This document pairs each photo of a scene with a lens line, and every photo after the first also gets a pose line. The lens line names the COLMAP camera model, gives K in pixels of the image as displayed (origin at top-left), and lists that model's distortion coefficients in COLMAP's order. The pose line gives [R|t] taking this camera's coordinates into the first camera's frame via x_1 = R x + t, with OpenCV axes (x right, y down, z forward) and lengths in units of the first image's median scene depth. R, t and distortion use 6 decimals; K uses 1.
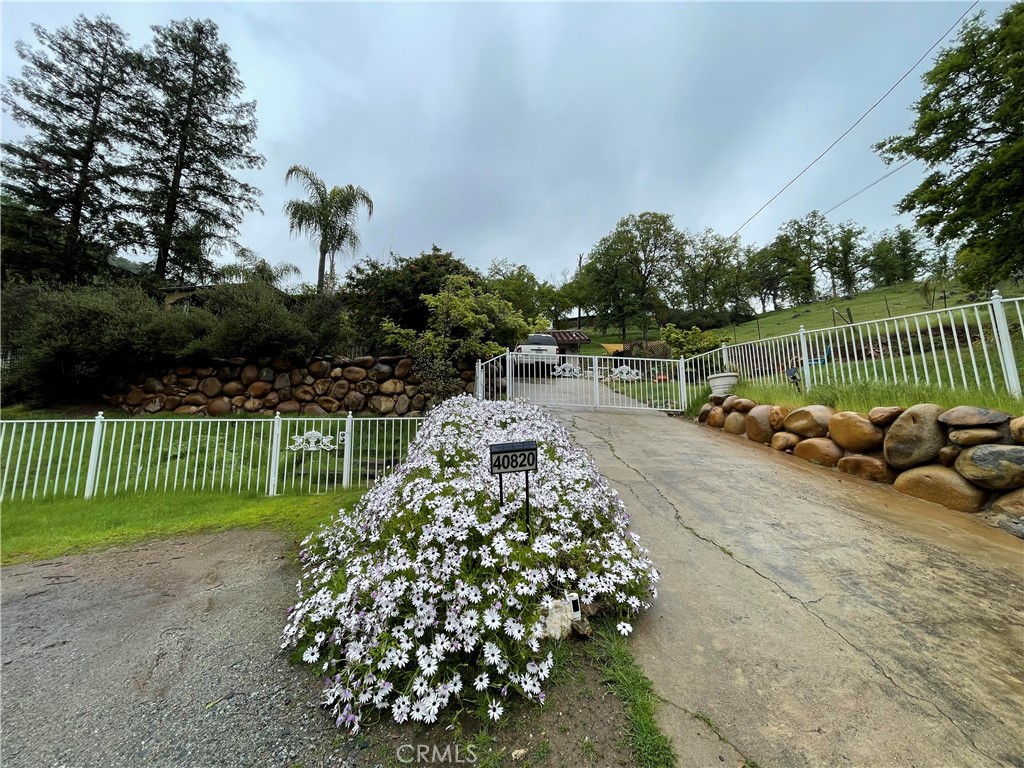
lens RADIAL K [[408.8, 0, 512.0], [0, 408.8, 384.0], [0, 0, 1]] dist [0.026657, -0.009759]
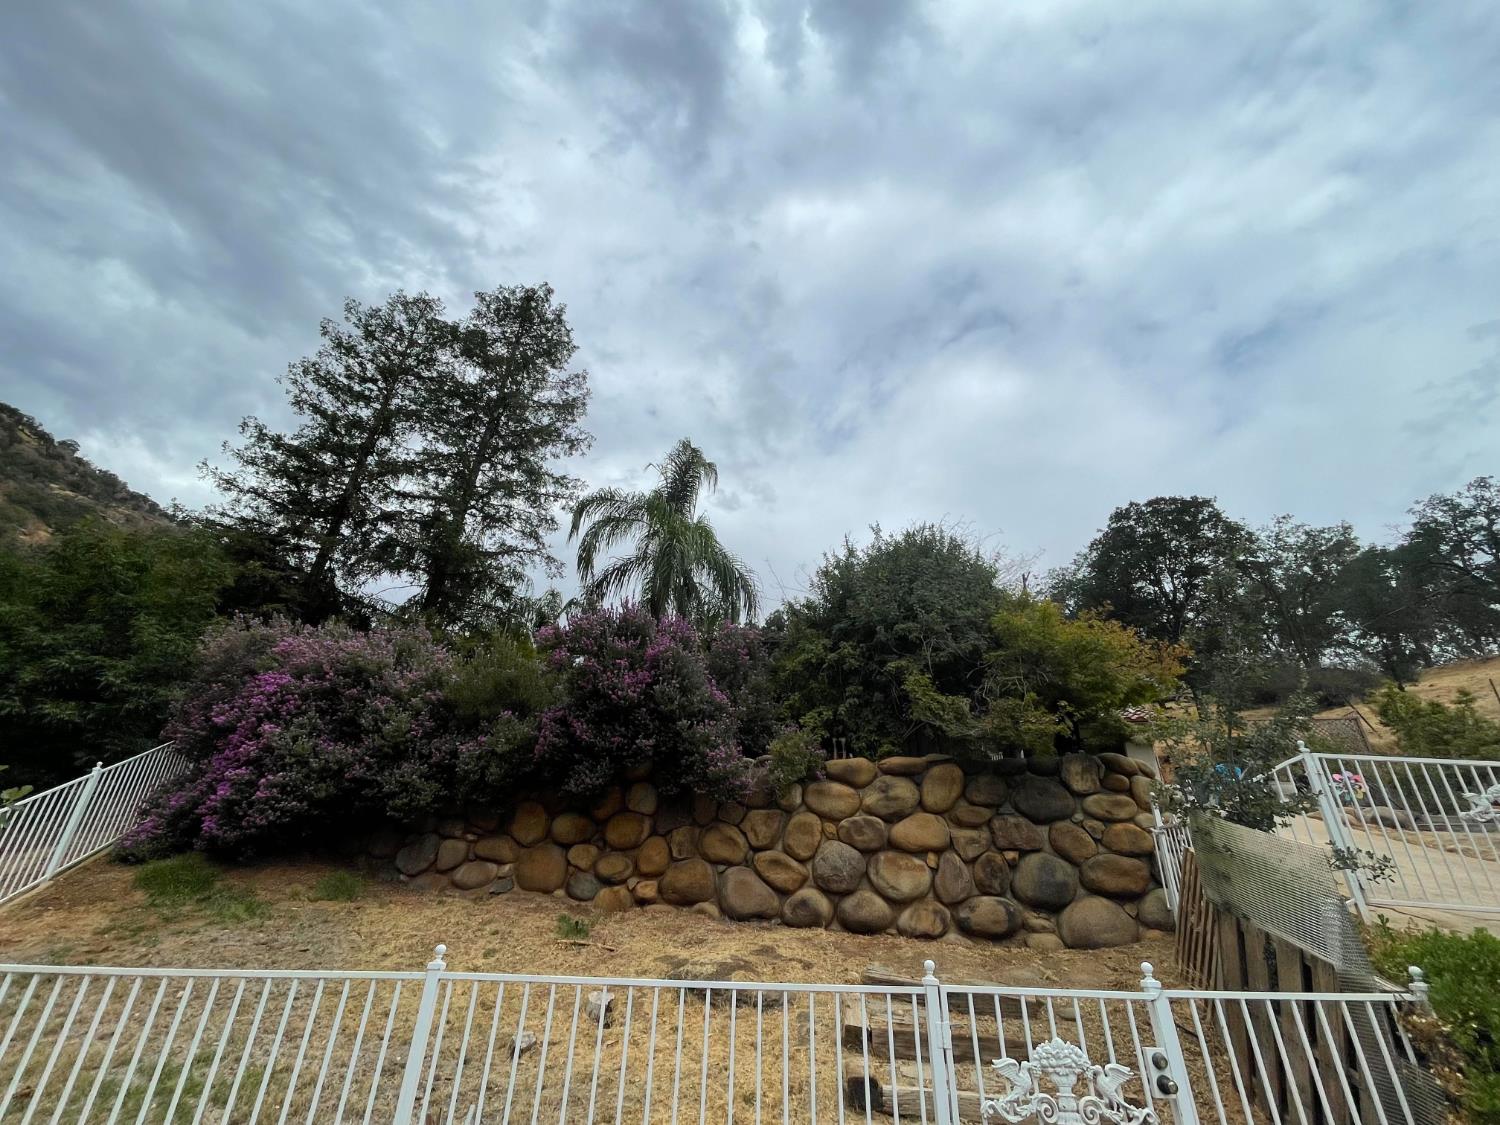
lens RADIAL K [[660.1, 0, 750.0], [0, 660.1, 562.5], [0, 0, 1]] dist [-0.018722, -0.000057]
pose [[0.985586, -0.041191, -0.164081, -0.225778], [-0.016685, 0.941507, -0.336580, -0.015975], [0.168347, 0.334467, 0.927249, 0.161578]]
